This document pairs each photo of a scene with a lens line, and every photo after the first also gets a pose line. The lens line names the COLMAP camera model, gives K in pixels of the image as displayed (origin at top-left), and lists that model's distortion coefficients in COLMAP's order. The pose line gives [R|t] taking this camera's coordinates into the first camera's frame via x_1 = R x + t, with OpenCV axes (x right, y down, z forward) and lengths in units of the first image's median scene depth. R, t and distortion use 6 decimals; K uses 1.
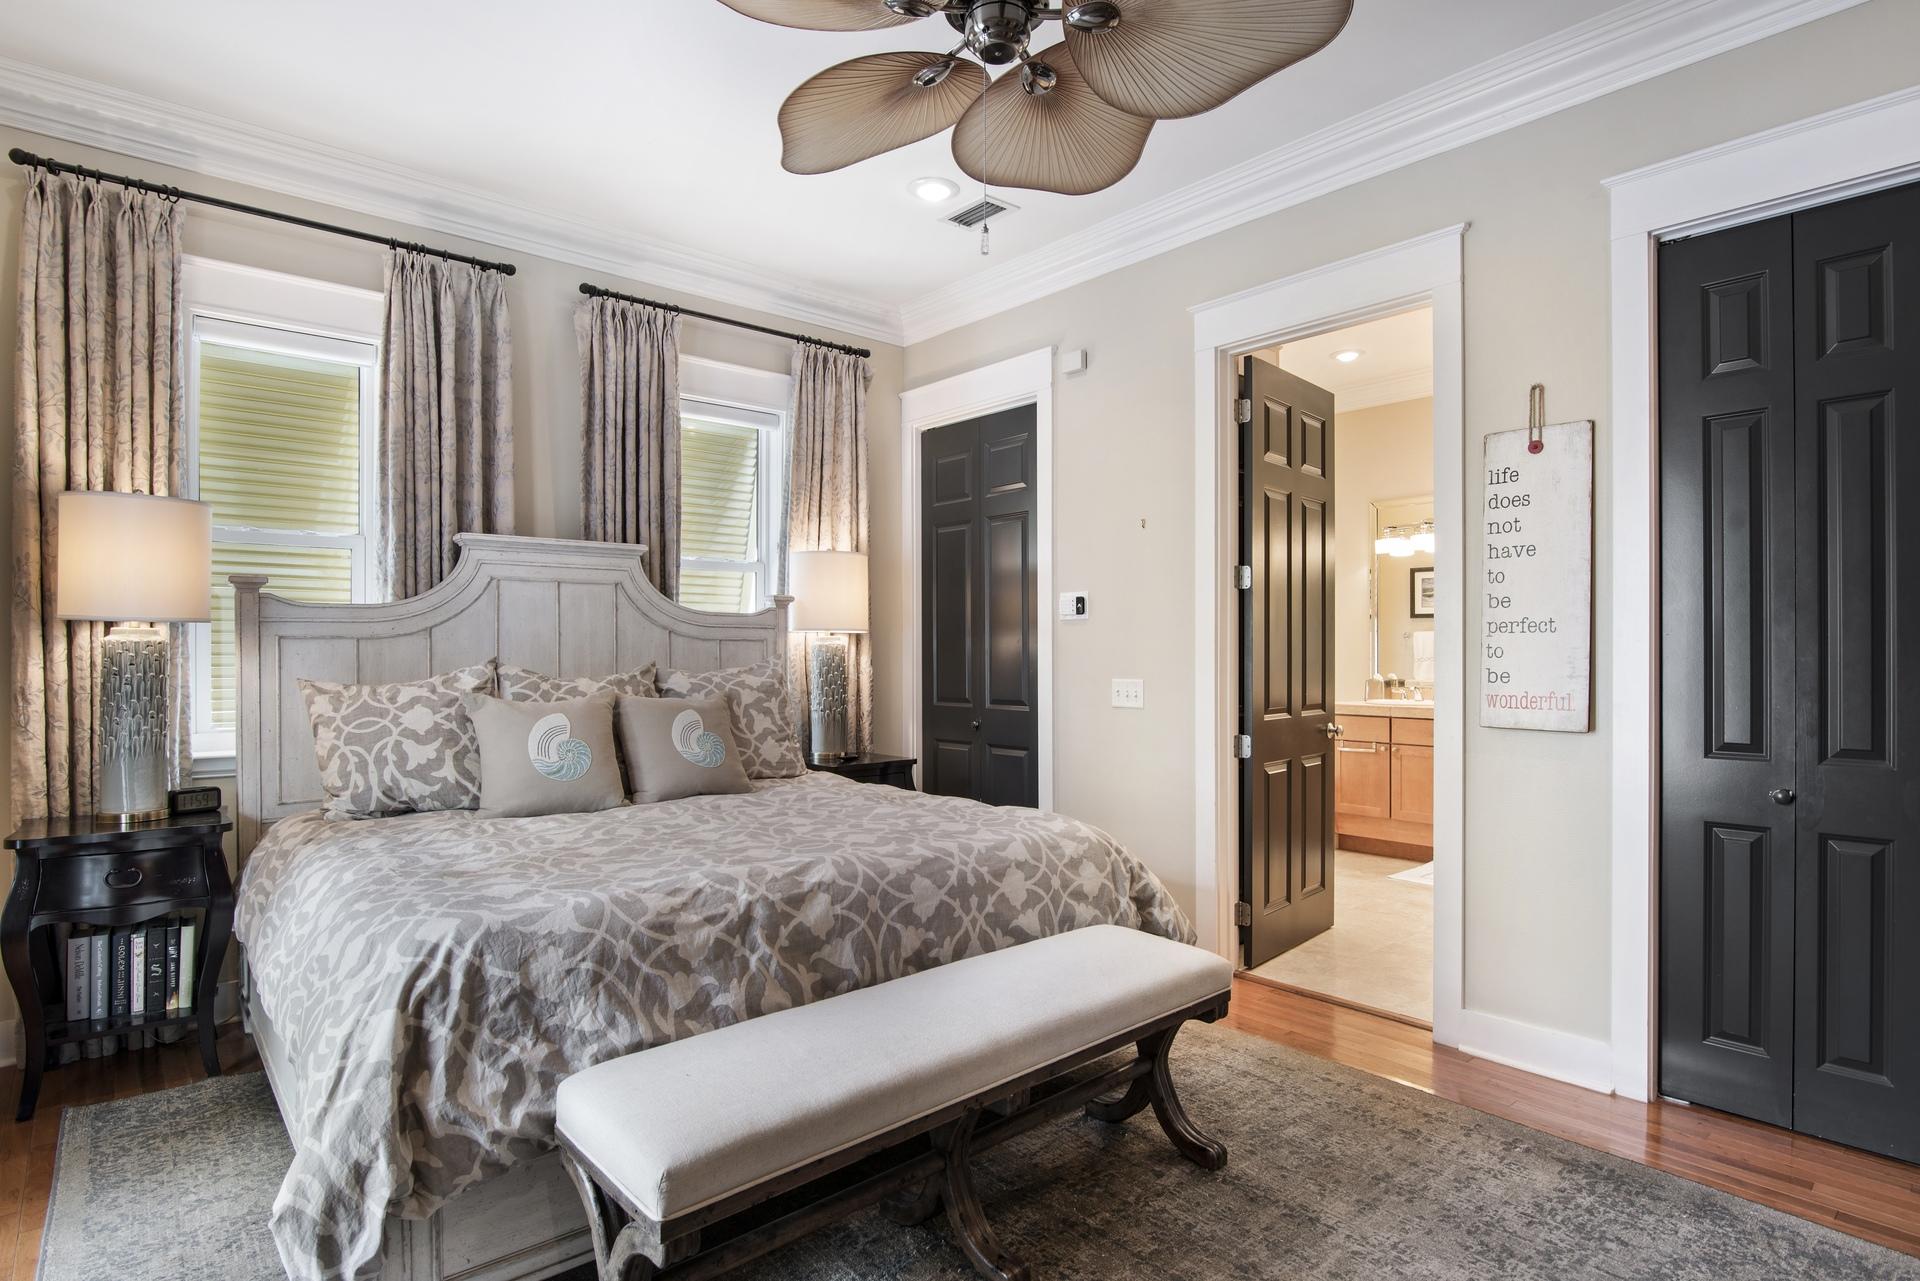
lens RADIAL K [[984.2, 0, 968.2], [0, 984.2, 655.6], [0, 0, 1]] dist [-0.020421, 0.003130]
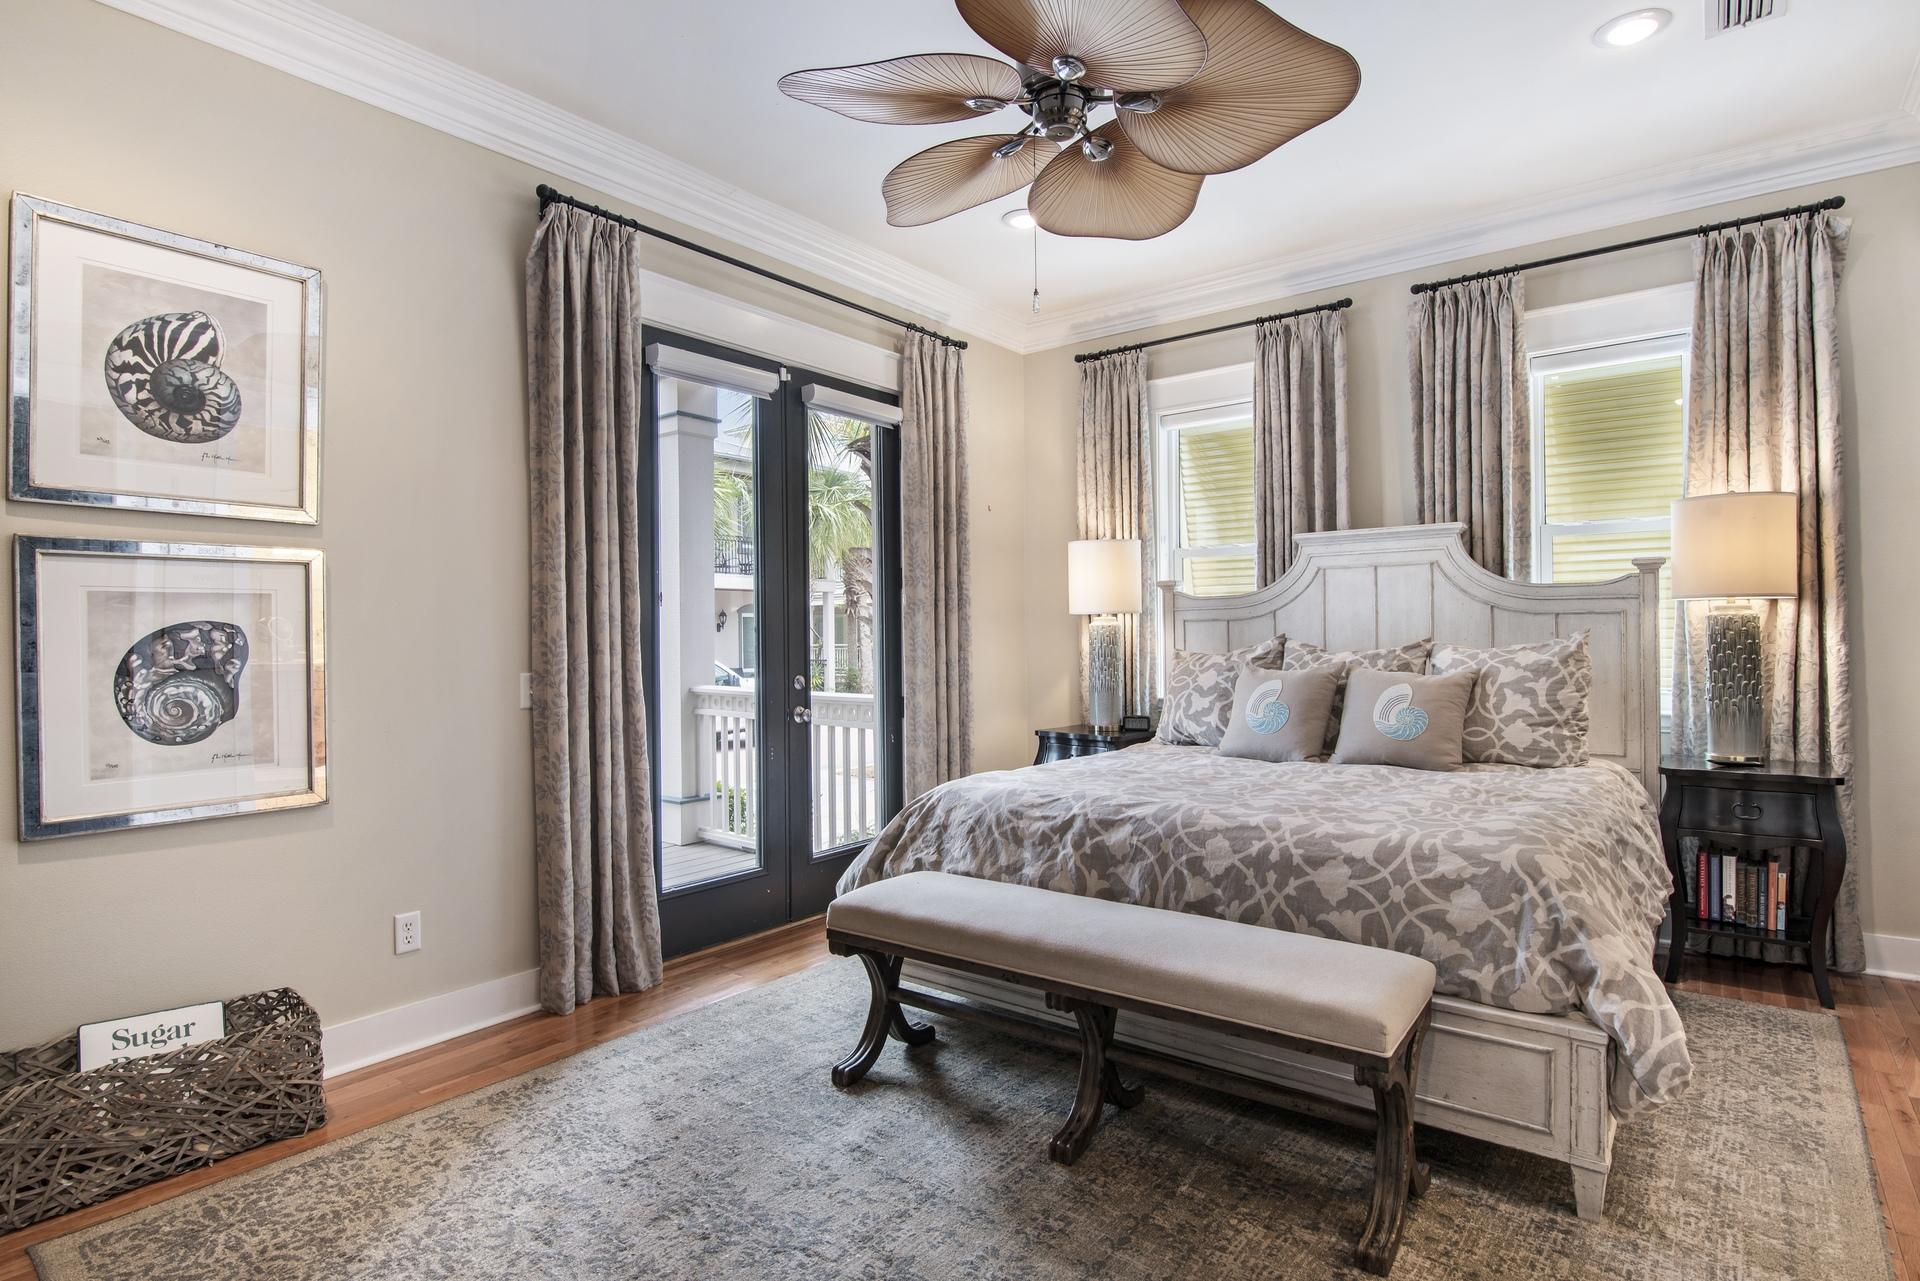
lens RADIAL K [[984.2, 0, 955.7], [0, 984.2, 636.9], [0, 0, 1]] dist [-0.020421, 0.003130]
pose [[0.195771, 0.003817, -0.980642, 0.734484], [0.008723, 0.999946, 0.005633, -0.005544], [0.980611, -0.009657, 0.195727, 0.379594]]
